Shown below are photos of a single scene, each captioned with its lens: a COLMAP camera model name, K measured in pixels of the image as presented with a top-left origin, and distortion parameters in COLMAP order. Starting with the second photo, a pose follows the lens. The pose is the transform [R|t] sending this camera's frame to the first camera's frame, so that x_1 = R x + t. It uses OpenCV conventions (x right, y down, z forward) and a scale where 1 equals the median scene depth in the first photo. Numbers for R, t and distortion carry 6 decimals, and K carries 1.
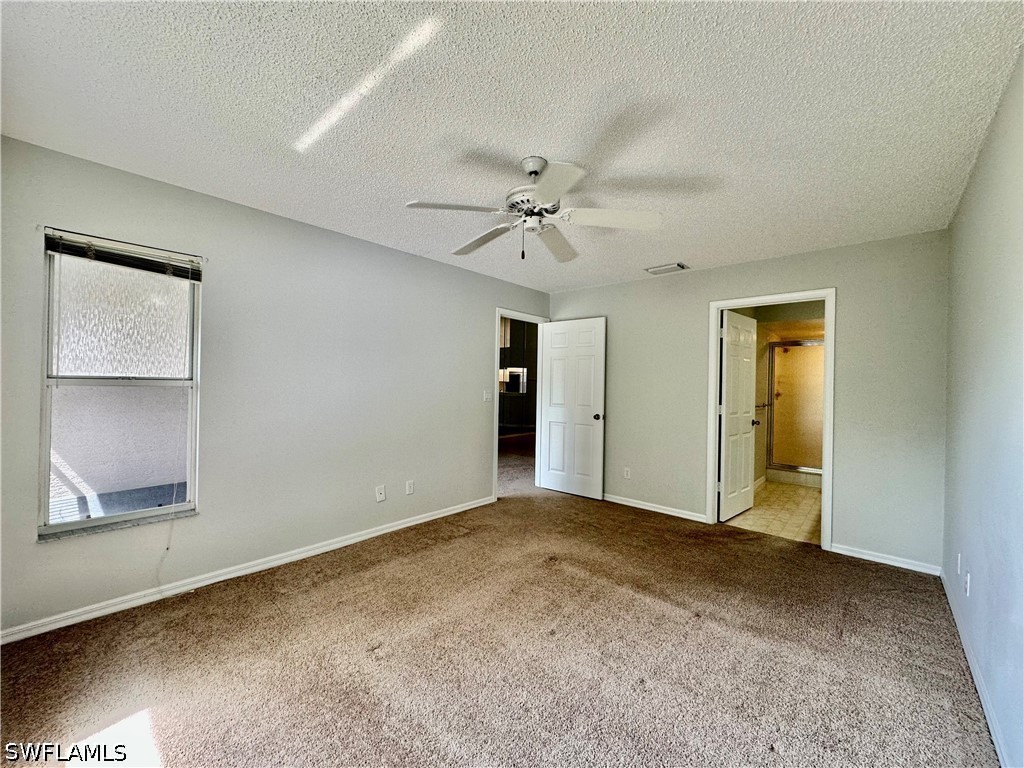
lens RADIAL K [[408.0, 0, 512.4], [0, 408.0, 382.4], [0, 0, 1]] dist [-0.003059, 0.000323]
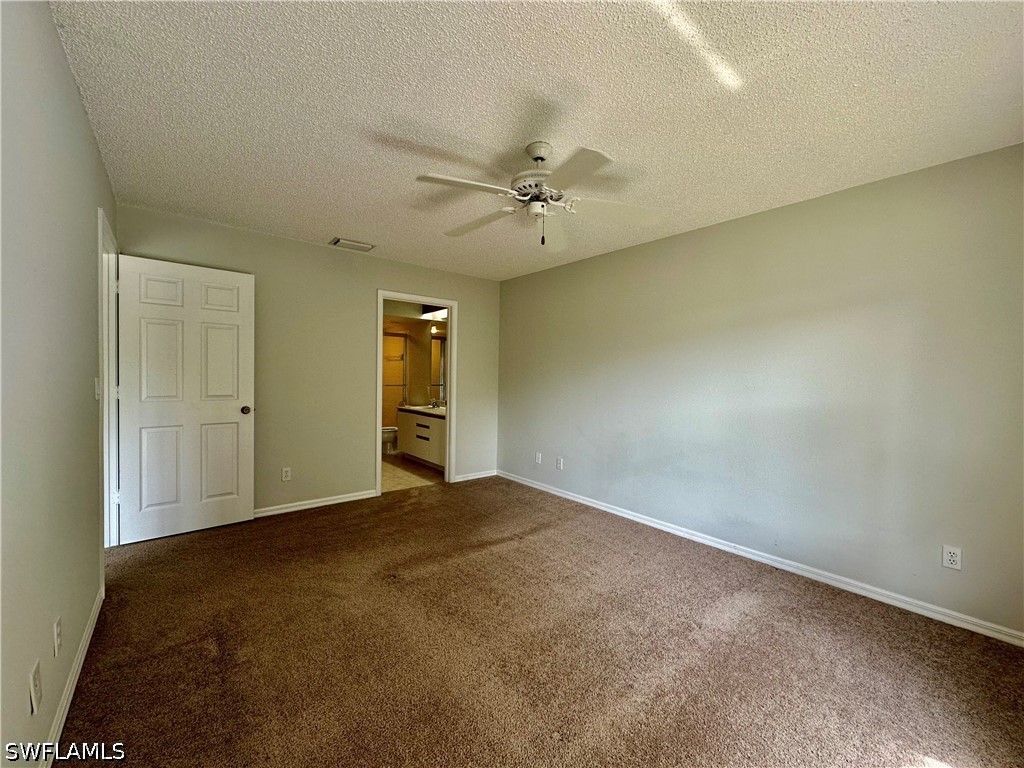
lens RADIAL K [[408.0, 0, 512.4], [0, 408.0, 382.4], [0, 0, 1]] dist [-0.003059, 0.000323]
pose [[0.147934, -0.035978, 0.988343, -0.563885], [-0.018182, 0.999070, 0.039090, -0.003530], [-0.988830, -0.023753, 0.147142, 0.531861]]
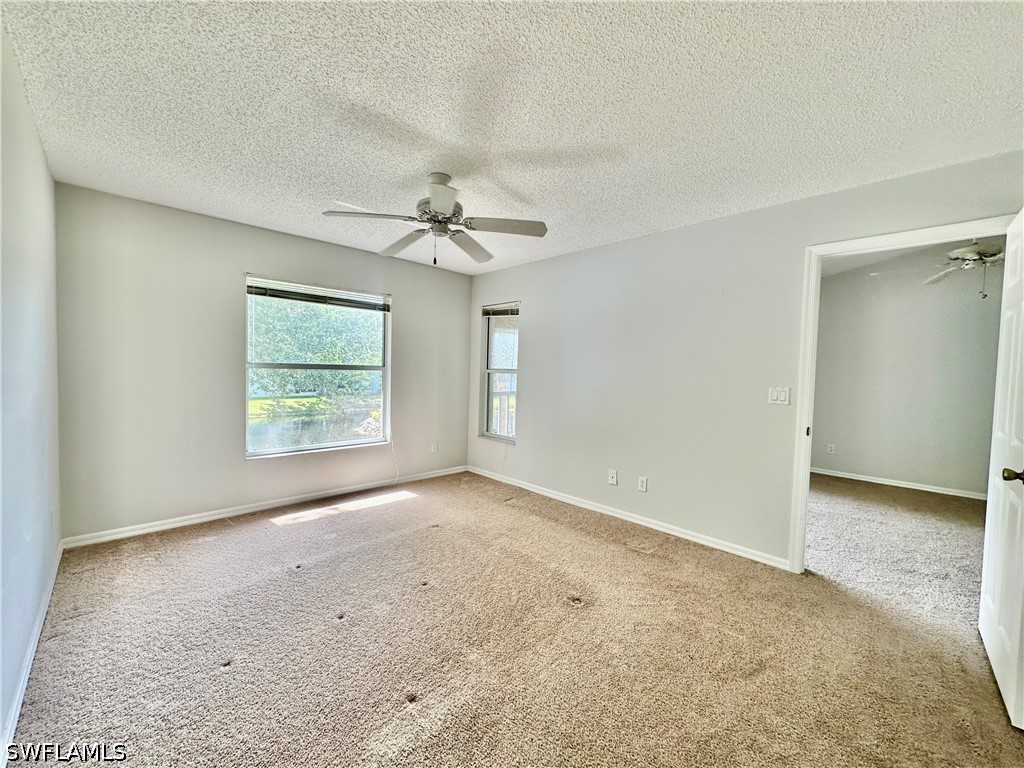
lens RADIAL K [[408.0, 0, 512.4], [0, 408.0, 382.4], [0, 0, 1]] dist [-0.003059, 0.000323]
pose [[-0.062414, 0.012019, -0.997978, 0.711236], [-0.020722, 0.999696, 0.013336, 0.017047], [0.997835, 0.021513, -0.062146, 0.761912]]
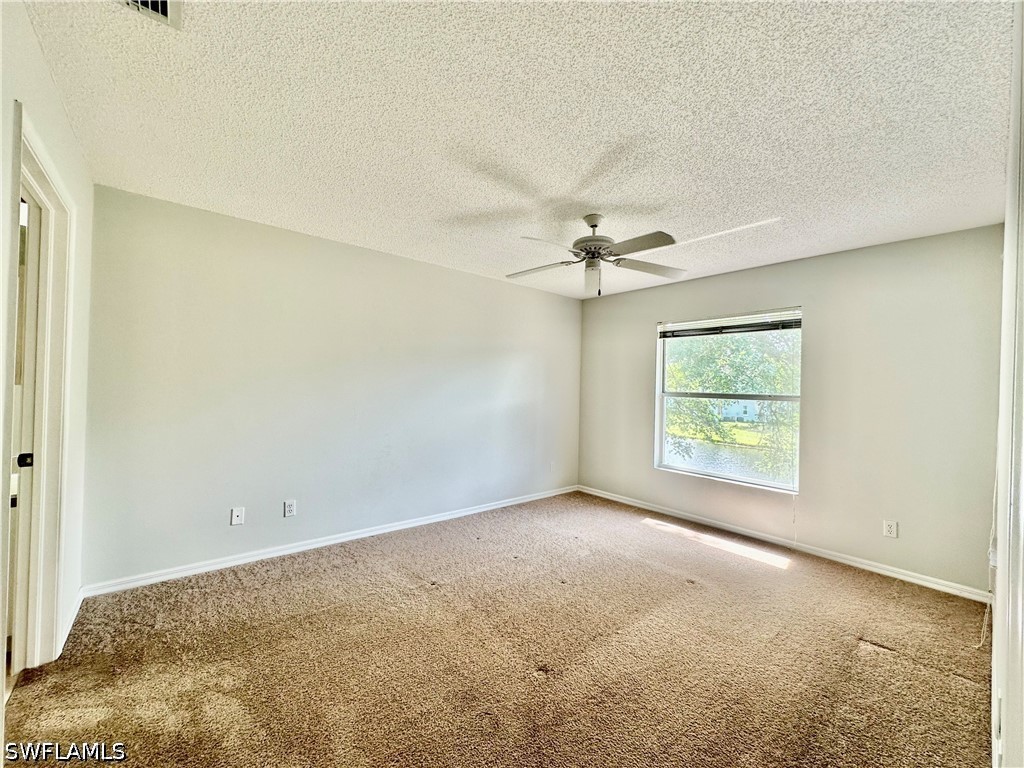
lens RADIAL K [[408.0, 0, 512.4], [0, 408.0, 382.4], [0, 0, 1]] dist [-0.003059, 0.000323]
pose [[-0.990115, -0.046067, 0.132476, 0.069259], [-0.048277, 0.998743, -0.013515, 0.006008], [-0.131687, -0.019776, -0.991094, 1.349466]]
